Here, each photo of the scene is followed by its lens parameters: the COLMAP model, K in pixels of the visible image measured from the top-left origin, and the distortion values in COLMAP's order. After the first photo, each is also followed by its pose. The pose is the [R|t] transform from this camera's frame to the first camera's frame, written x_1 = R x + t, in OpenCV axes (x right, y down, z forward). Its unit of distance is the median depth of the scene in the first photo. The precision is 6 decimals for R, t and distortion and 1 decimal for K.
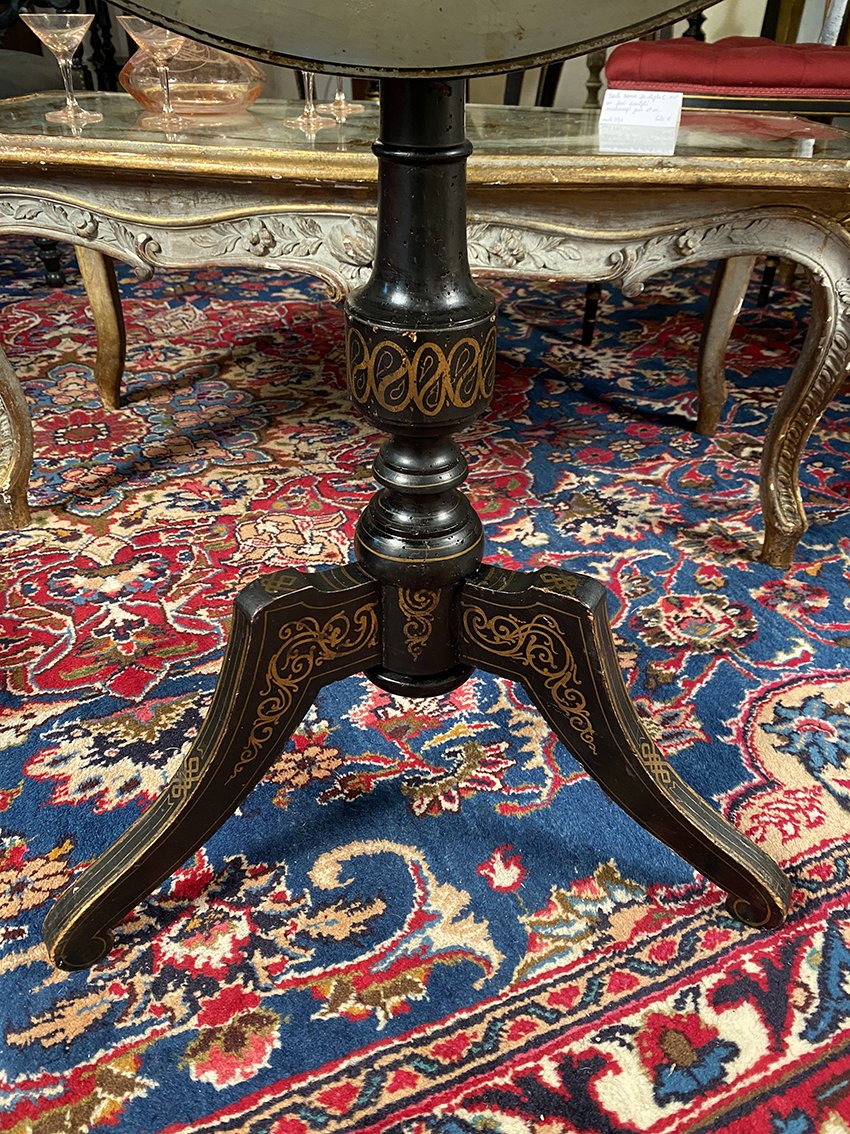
lens RADIAL K [[844.2, 0, 431.7], [0, 844.2, 554.1], [0, 0, 1]] dist [0.052387, -0.088094]
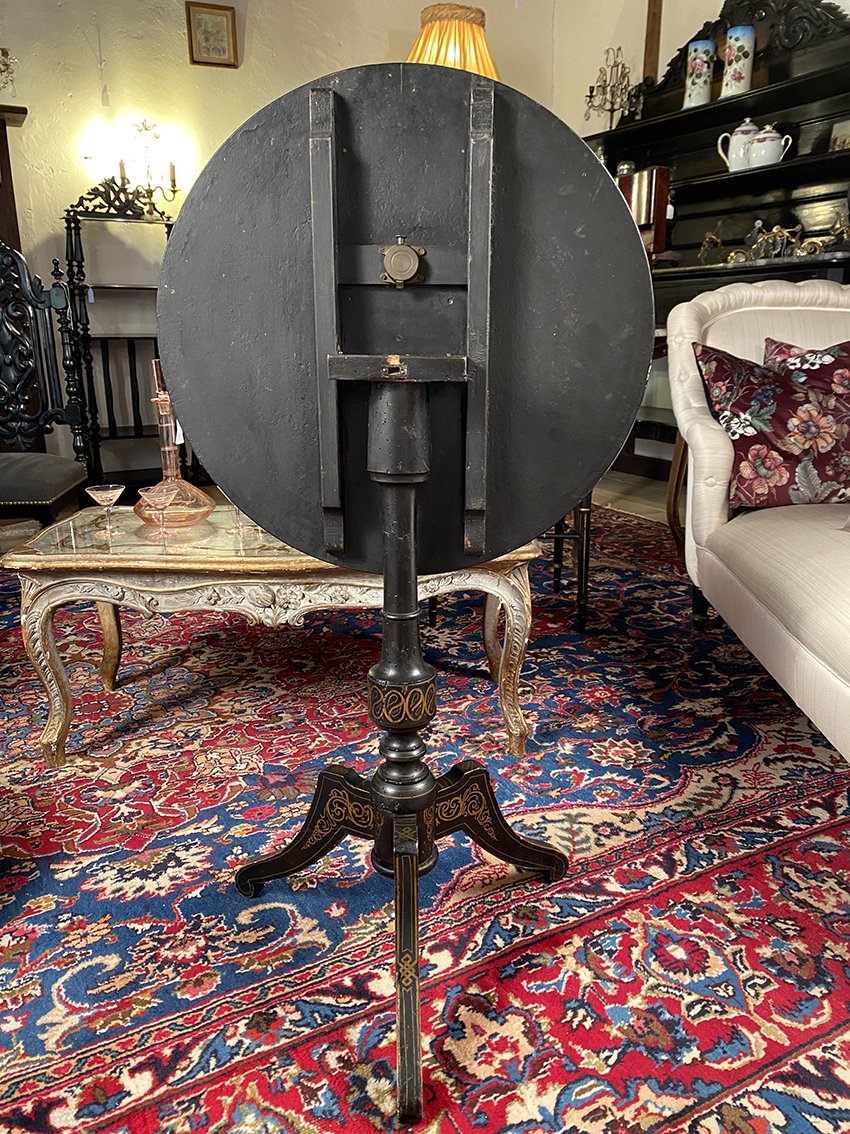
lens RADIAL K [[838.8, 0, 439.5], [0, 838.8, 565.2], [0, 0, 1]] dist [0.014562, -0.025775]
pose [[0.995322, -0.053327, 0.080558, 0.183593], [0.074476, 0.954665, -0.288216, 0.167828], [-0.061536, 0.292867, 0.954171, -0.974647]]
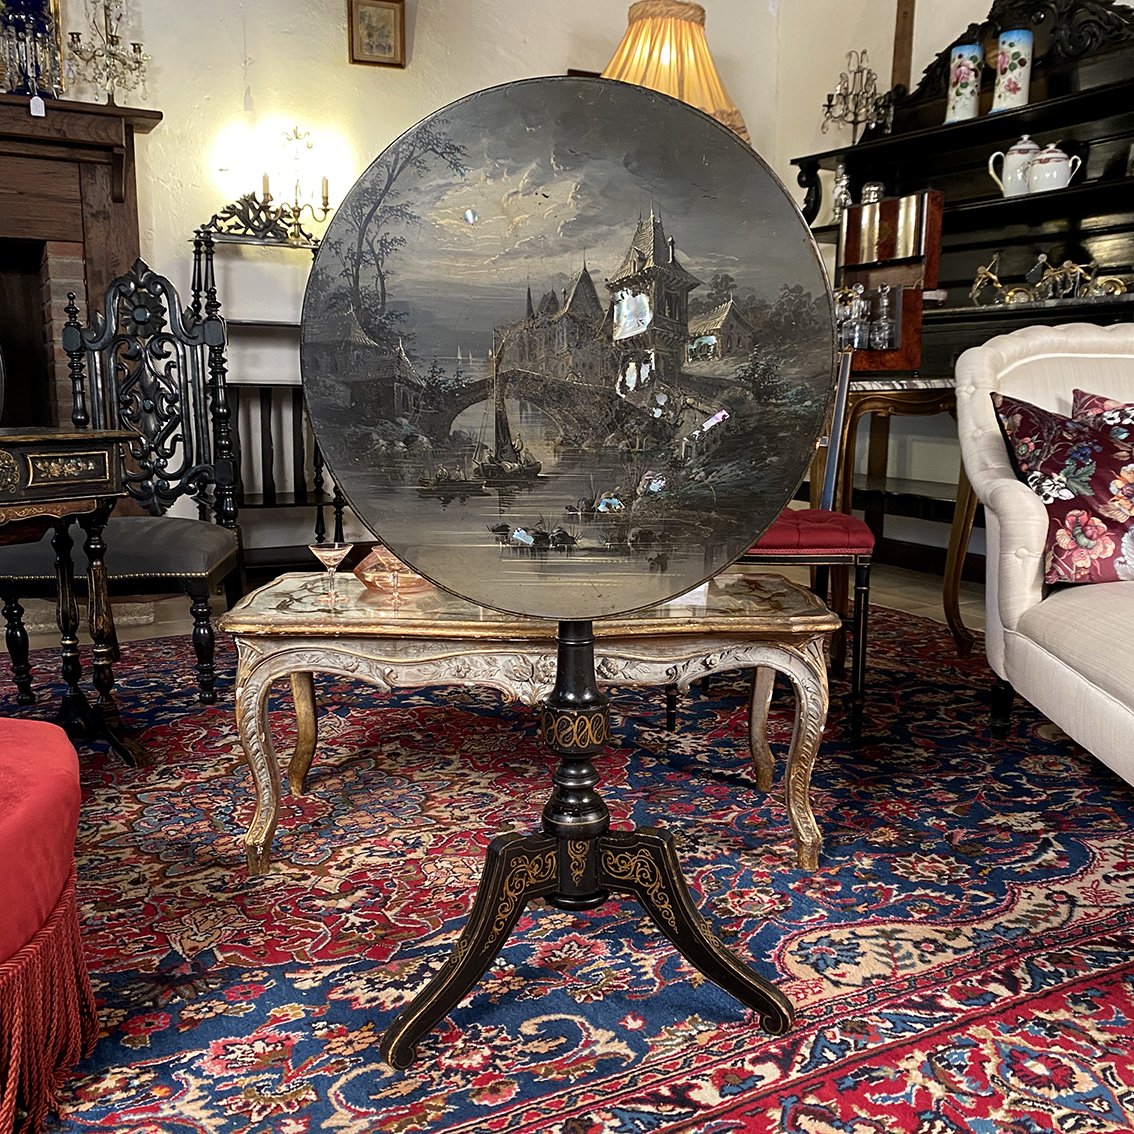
lens RADIAL K [[1116.4, 0, 587.7], [0, 1116.4, 590.5], [0, 0, 1]] dist [0.096227, -0.232149]
pose [[0.995839, -0.032490, 0.085146, -0.149626], [0.062387, 0.924091, -0.377045, 0.370800], [-0.066432, 0.380788, 0.922273, -1.232534]]
